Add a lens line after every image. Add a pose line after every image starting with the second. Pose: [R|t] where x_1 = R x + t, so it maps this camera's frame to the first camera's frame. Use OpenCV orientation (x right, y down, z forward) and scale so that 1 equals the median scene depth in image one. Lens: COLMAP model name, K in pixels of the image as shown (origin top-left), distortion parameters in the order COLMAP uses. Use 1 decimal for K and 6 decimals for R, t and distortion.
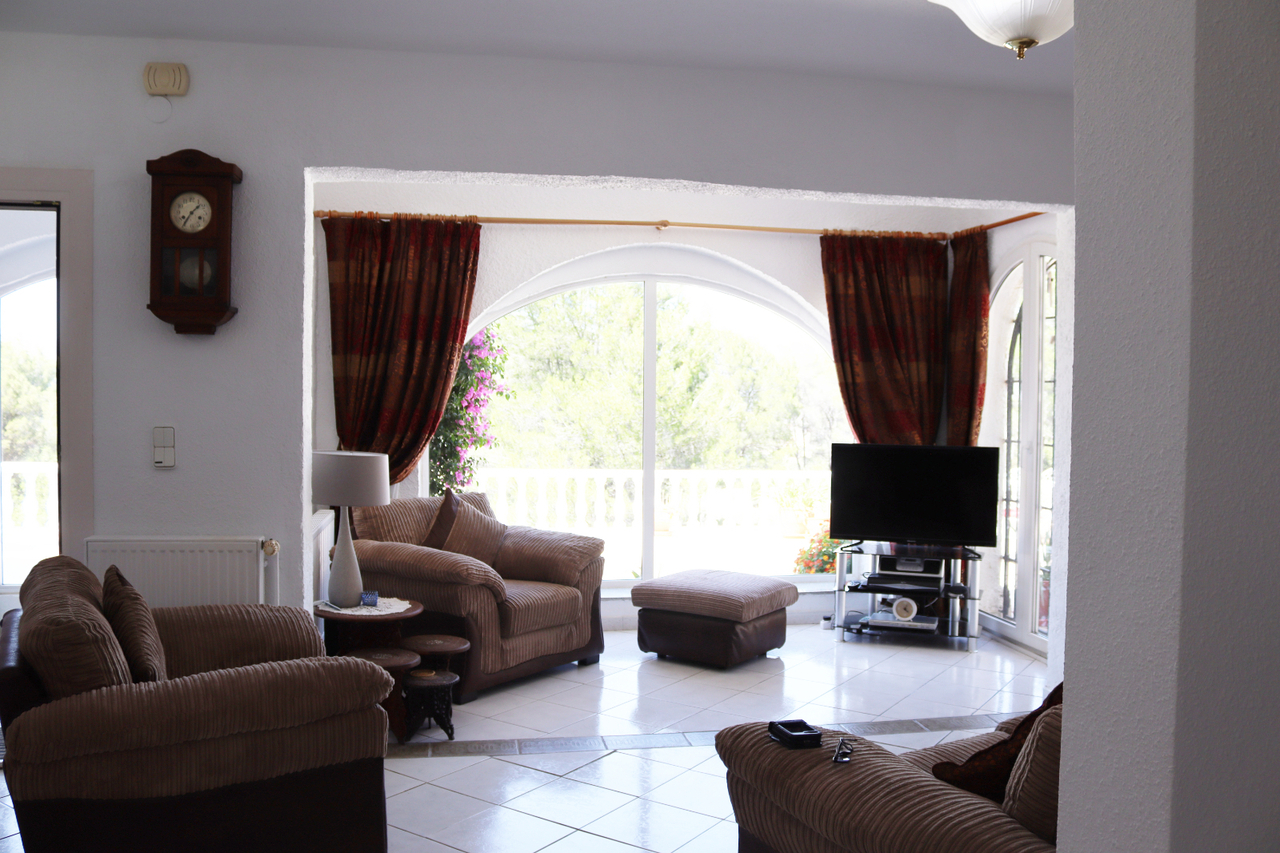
lens RADIAL K [[1059.9, 0, 640.0], [0, 1059.9, 426.5], [0, 0, 1]] dist [-0.165643, 0.137213]
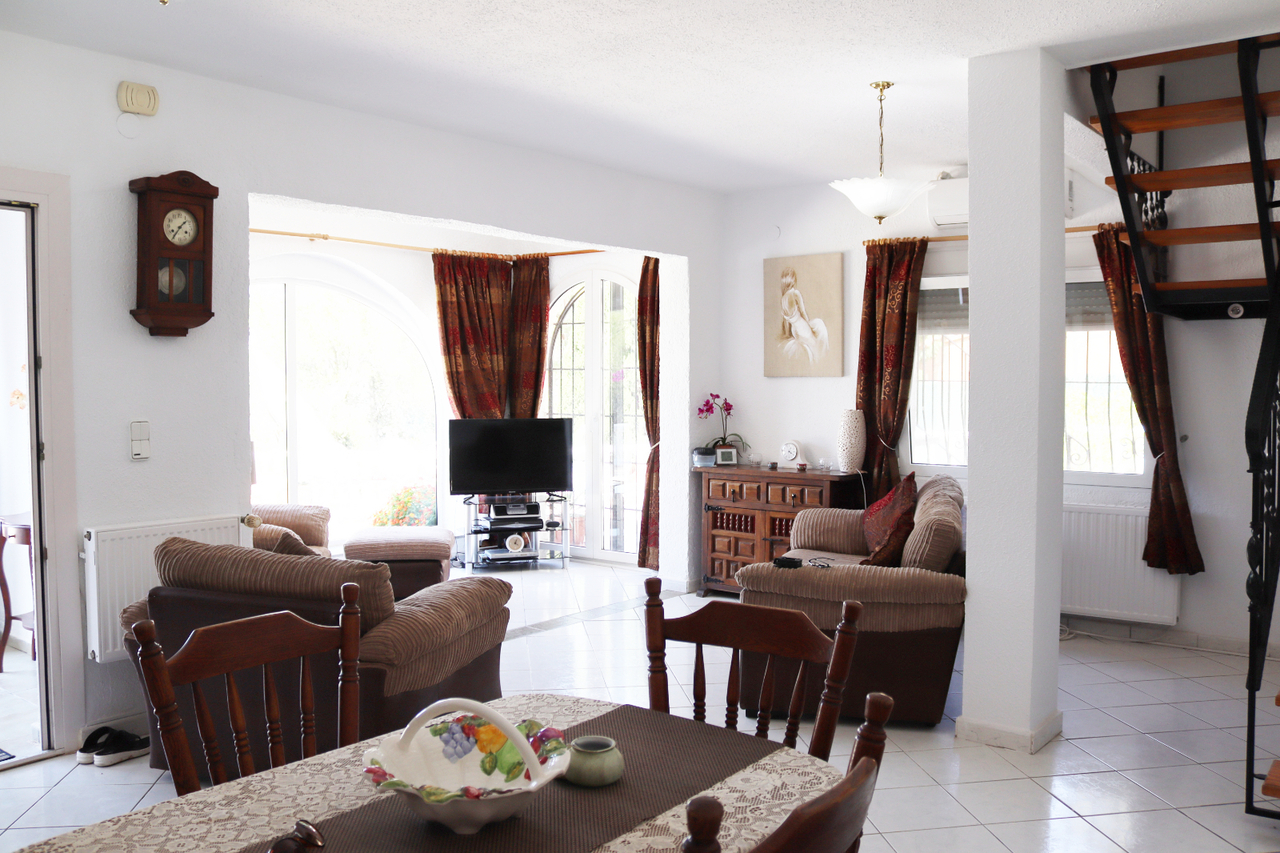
lens RADIAL K [[1059.9, 0, 640.0], [0, 1059.9, 426.5], [0, 0, 1]] dist [-0.165643, 0.137213]
pose [[0.749513, -0.040521, 0.660749, -0.475340], [0.027683, 0.999170, 0.029873, -0.007303], [-0.661411, -0.004099, 0.750012, -0.096045]]
